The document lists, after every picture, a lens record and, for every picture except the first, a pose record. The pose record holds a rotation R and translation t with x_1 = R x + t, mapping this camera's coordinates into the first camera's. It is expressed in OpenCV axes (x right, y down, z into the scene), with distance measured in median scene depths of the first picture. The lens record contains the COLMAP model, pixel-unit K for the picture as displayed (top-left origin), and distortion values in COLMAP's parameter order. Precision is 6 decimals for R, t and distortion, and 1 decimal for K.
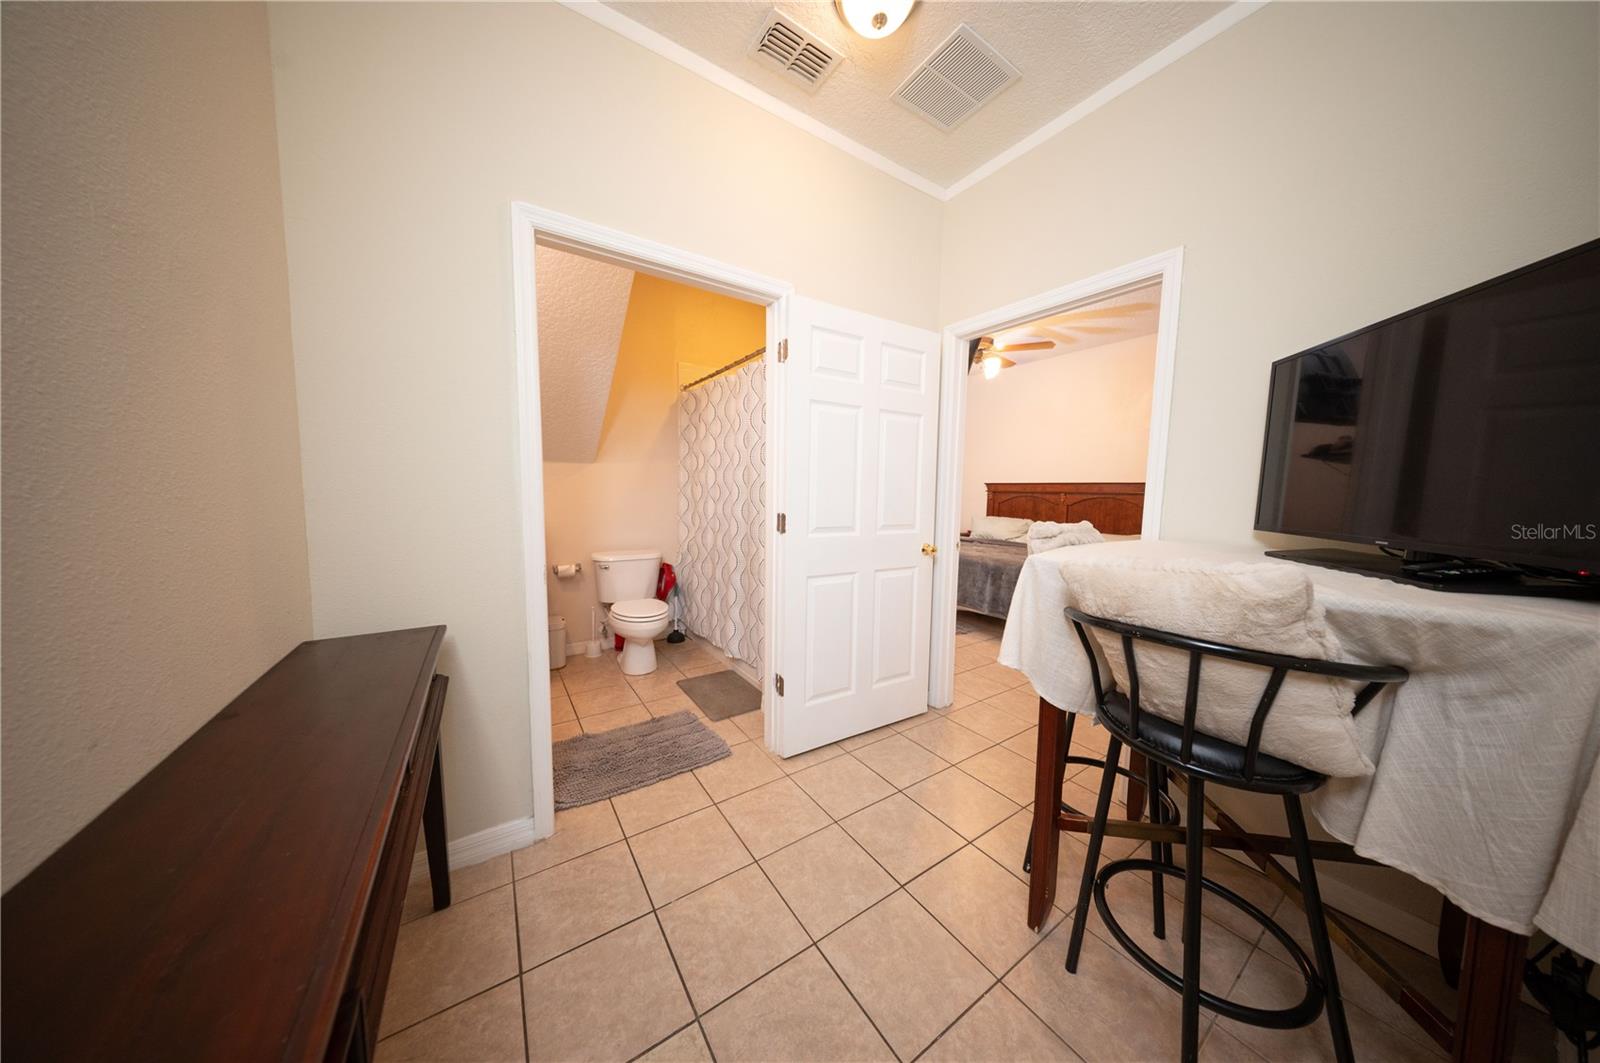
lens RADIAL K [[469.9, 0, 795.6], [0, 469.9, 531.5], [0, 0, 1]] dist [-0.001588, -0.000008]
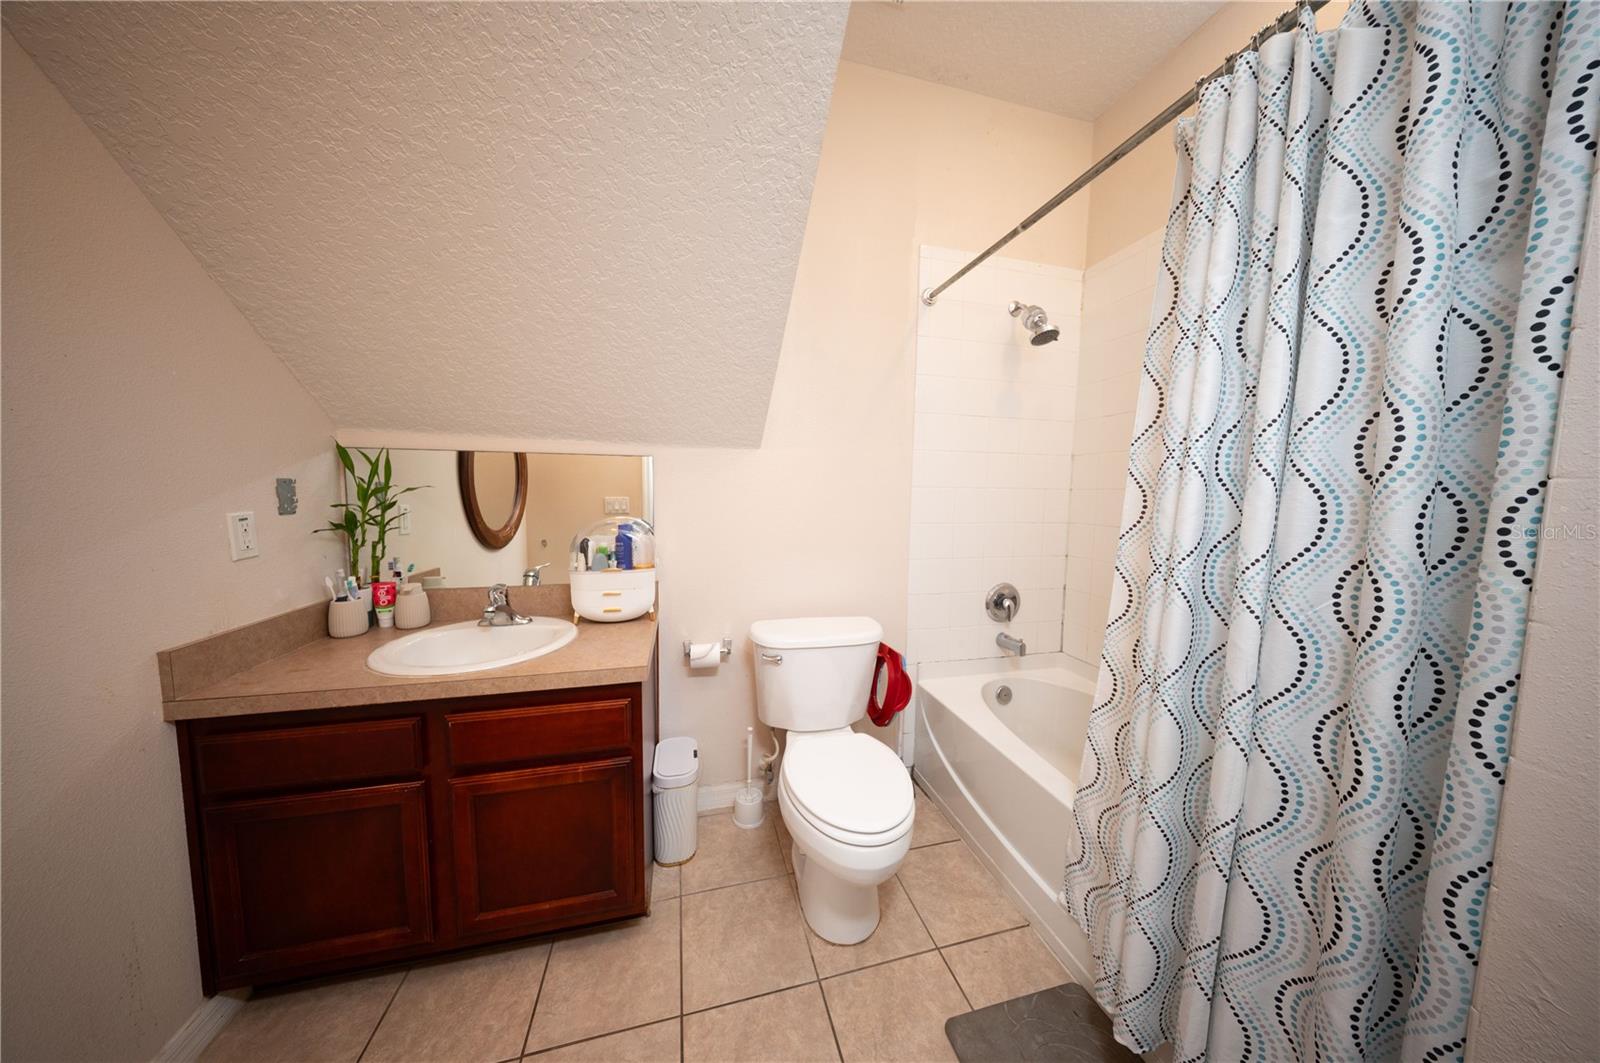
lens RADIAL K [[469.9, 0, 800.3], [0, 469.9, 531.1], [0, 0, 1]] dist [-0.001588, -0.000008]
pose [[0.944637, 0.019560, -0.327535, -0.206355], [-0.020309, 0.999793, 0.001131, -0.056480], [0.327489, 0.005583, 0.944838, 0.510574]]
